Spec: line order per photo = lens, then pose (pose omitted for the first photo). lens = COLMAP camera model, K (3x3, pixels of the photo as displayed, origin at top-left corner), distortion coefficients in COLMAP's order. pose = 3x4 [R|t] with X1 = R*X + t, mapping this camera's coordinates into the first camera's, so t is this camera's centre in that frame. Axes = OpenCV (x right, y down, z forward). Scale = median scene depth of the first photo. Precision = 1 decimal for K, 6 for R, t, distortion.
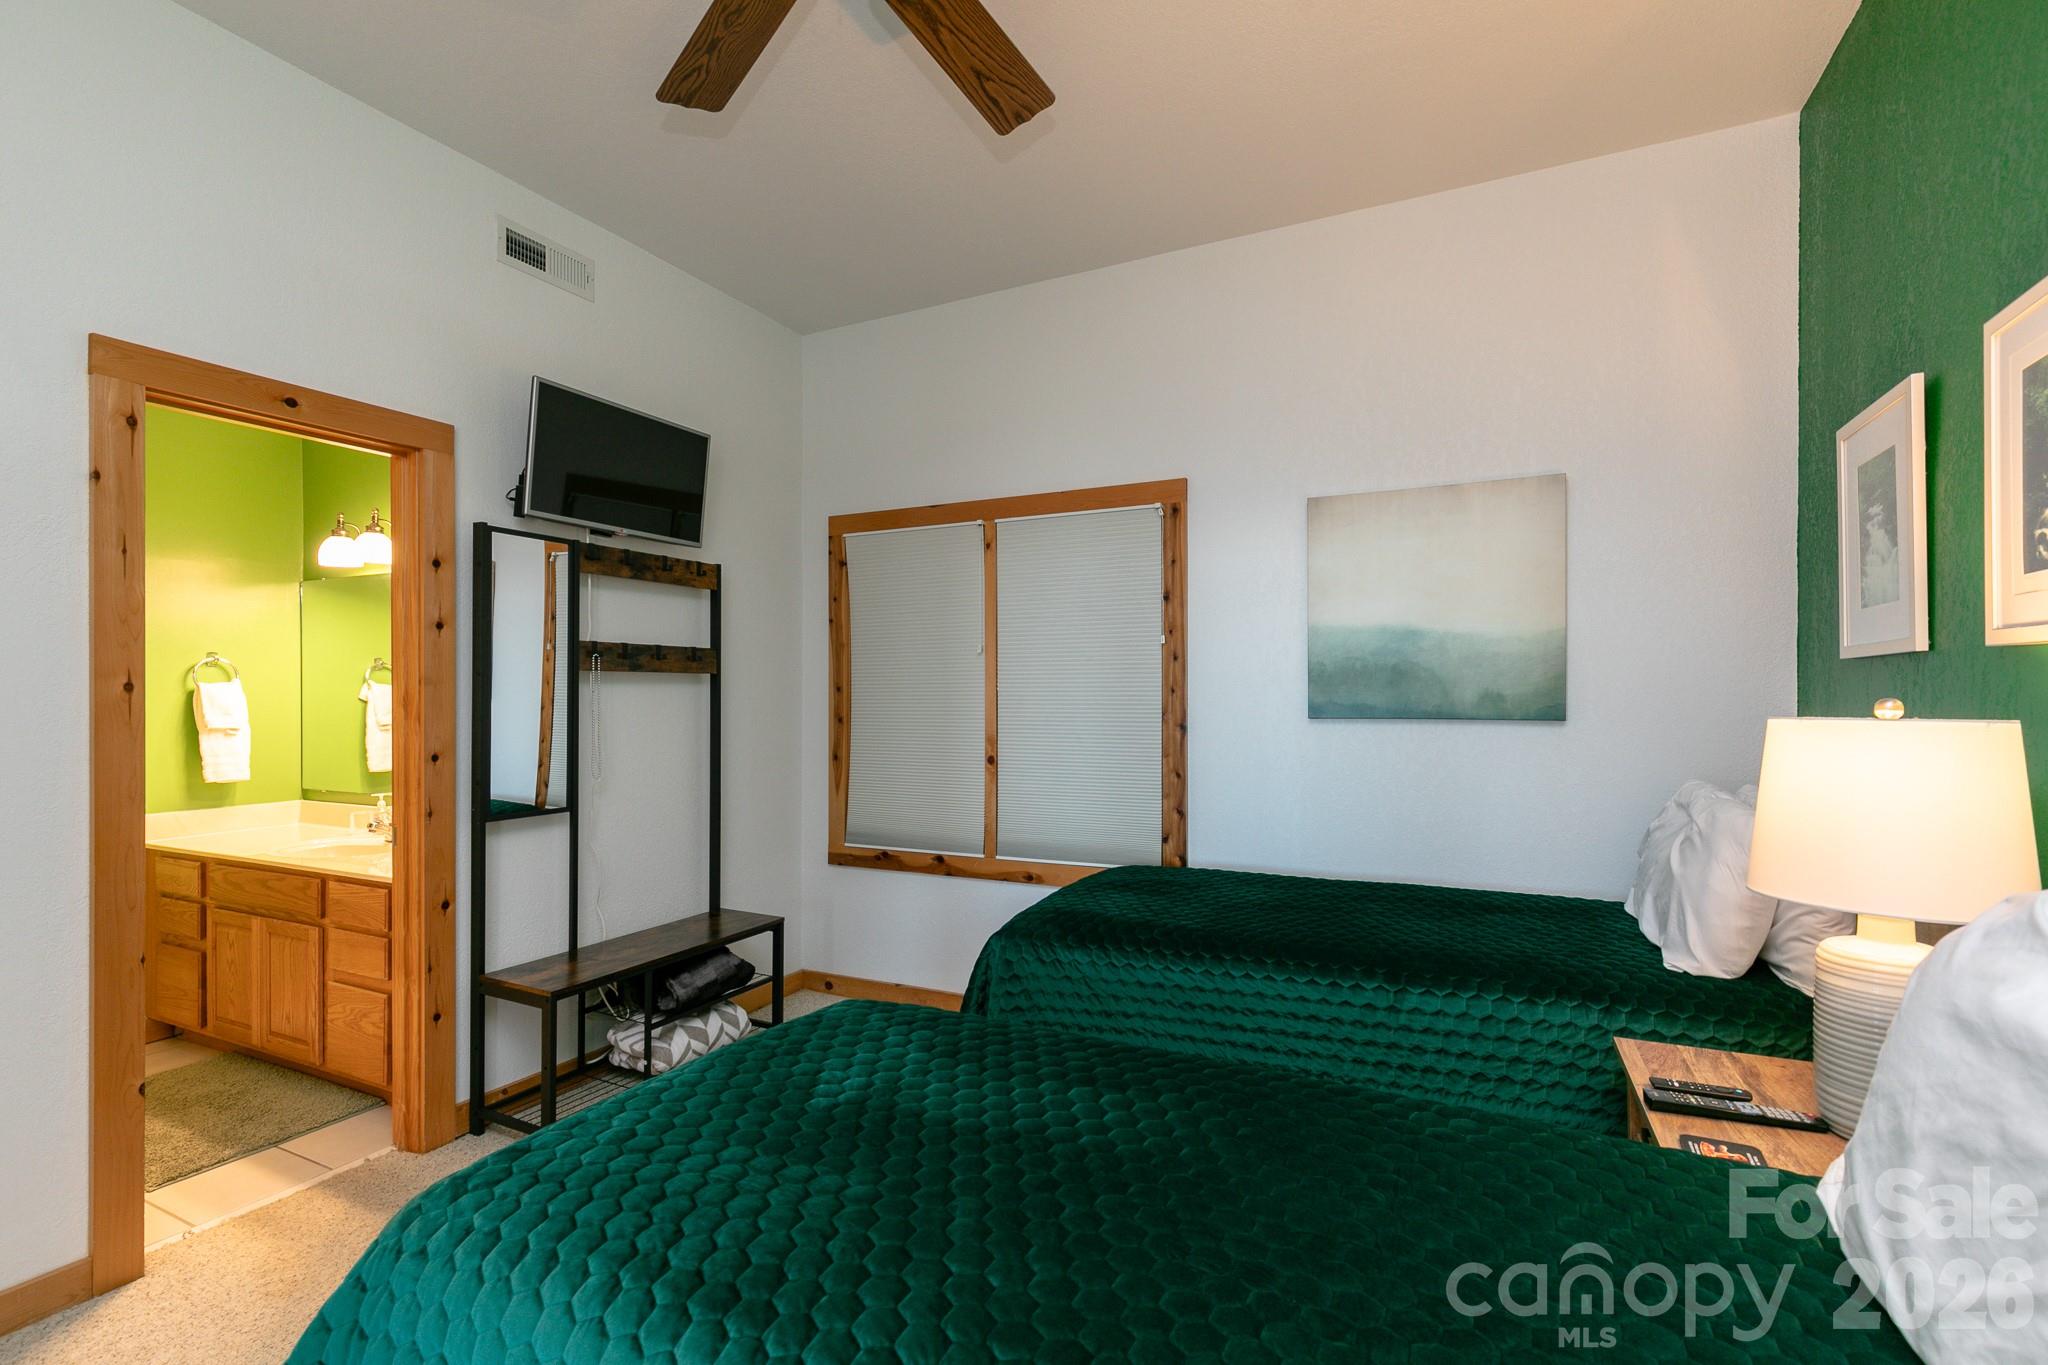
lens RADIAL K [[924.3, 0, 1036.1], [0, 924.3, 693.7], [0, 0, 1]] dist [0.002109, -0.001605]
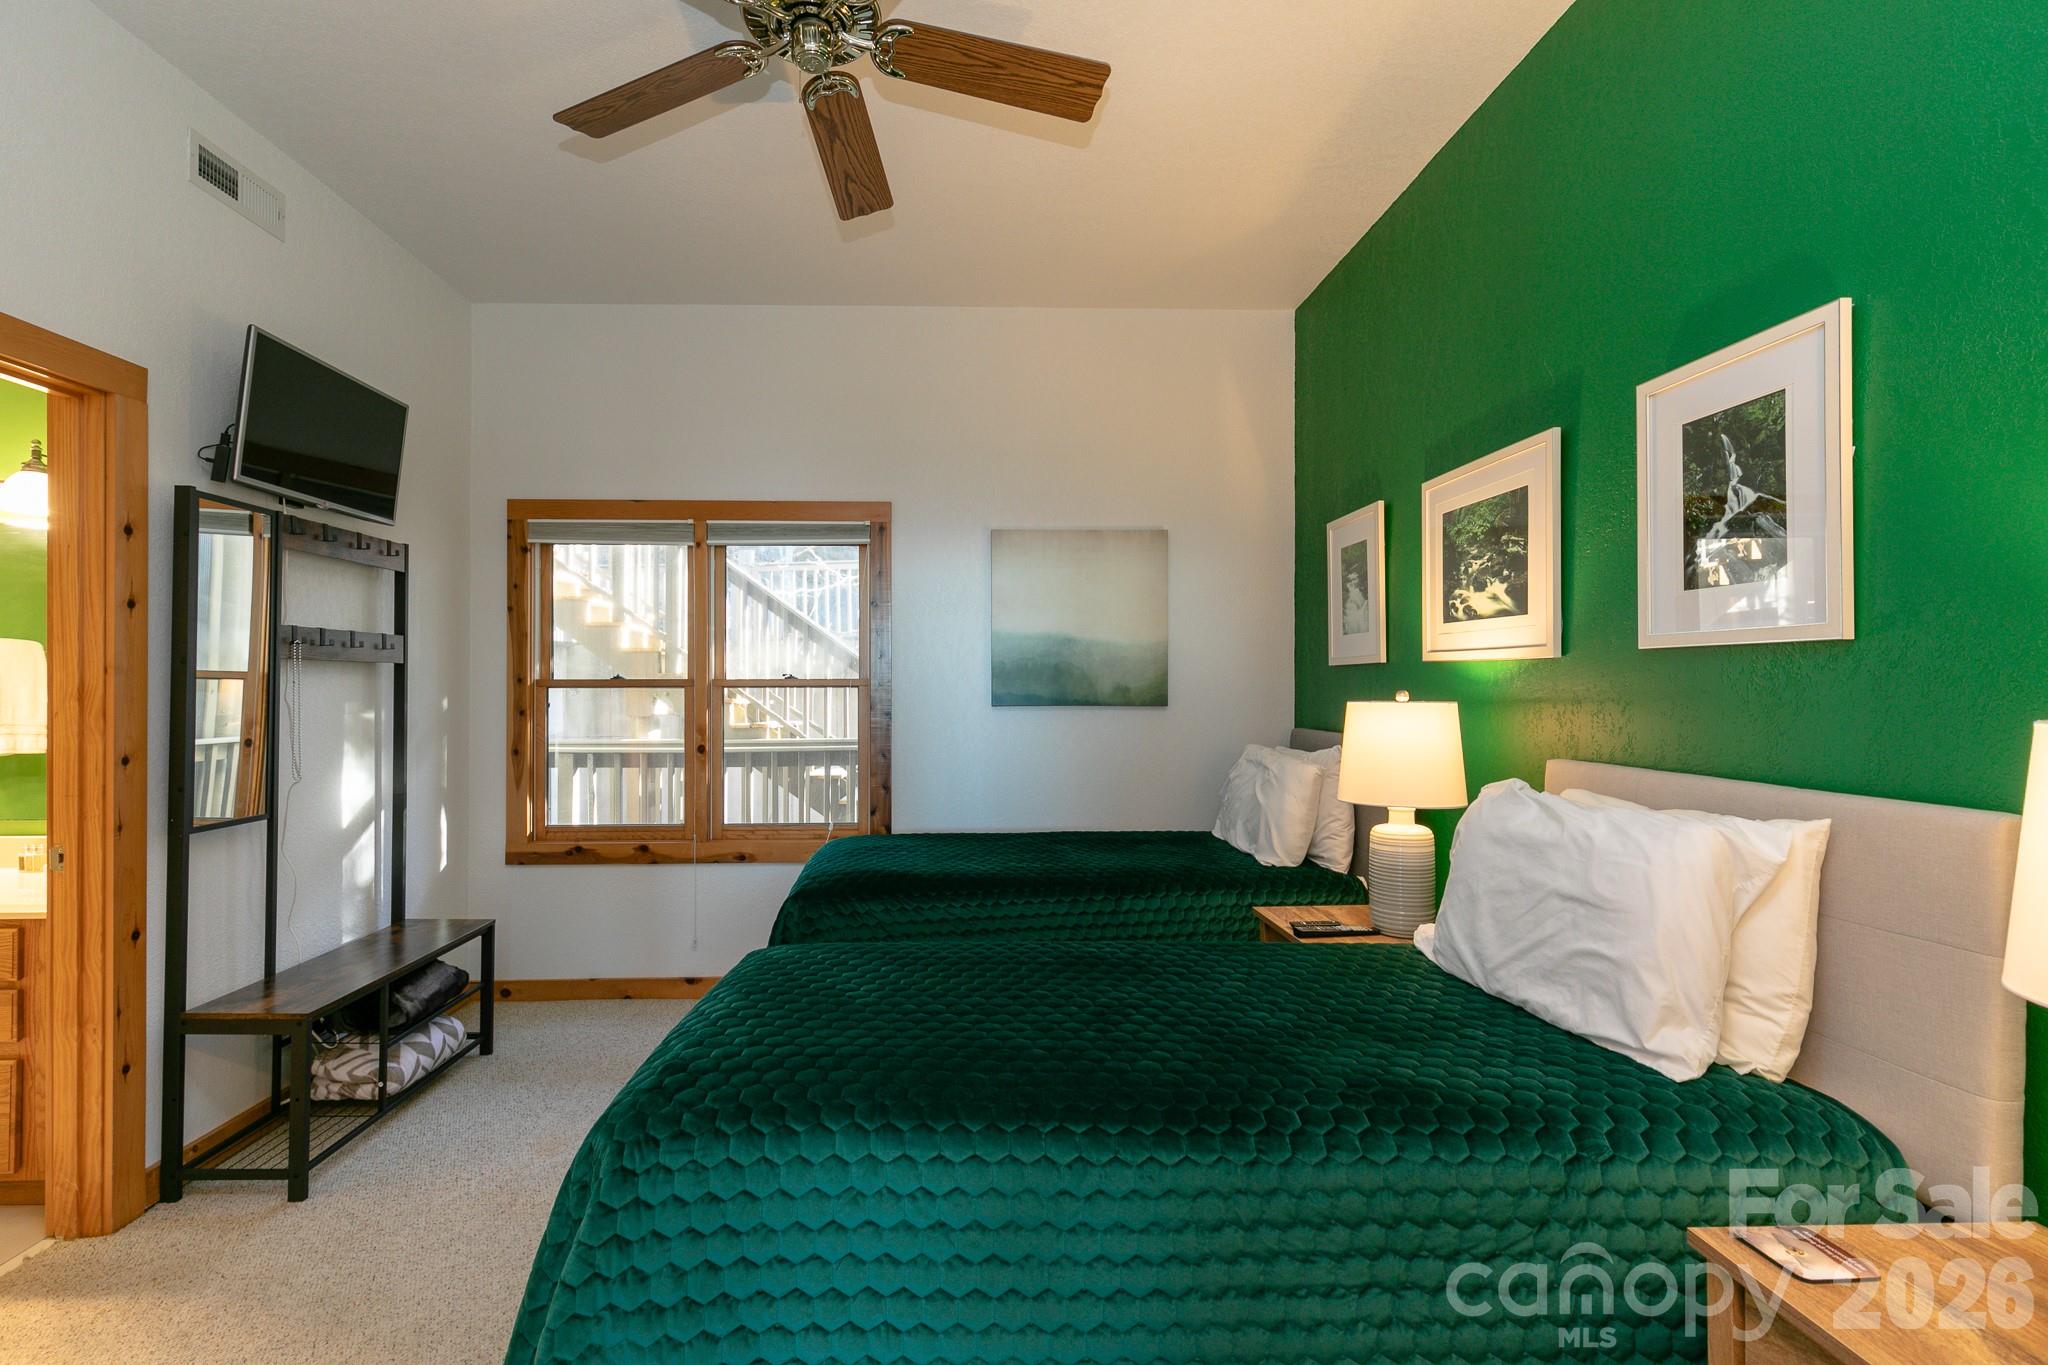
lens RADIAL K [[924.3, 0, 1004.2], [0, 924.3, 678.7], [0, 0, 1]] dist [0.002109, -0.001605]
pose [[0.878060, 0.006154, 0.478512, -0.311639], [-0.002654, 0.999965, -0.007989, -0.000825], [-0.478544, 0.005745, 0.878045, -0.108887]]
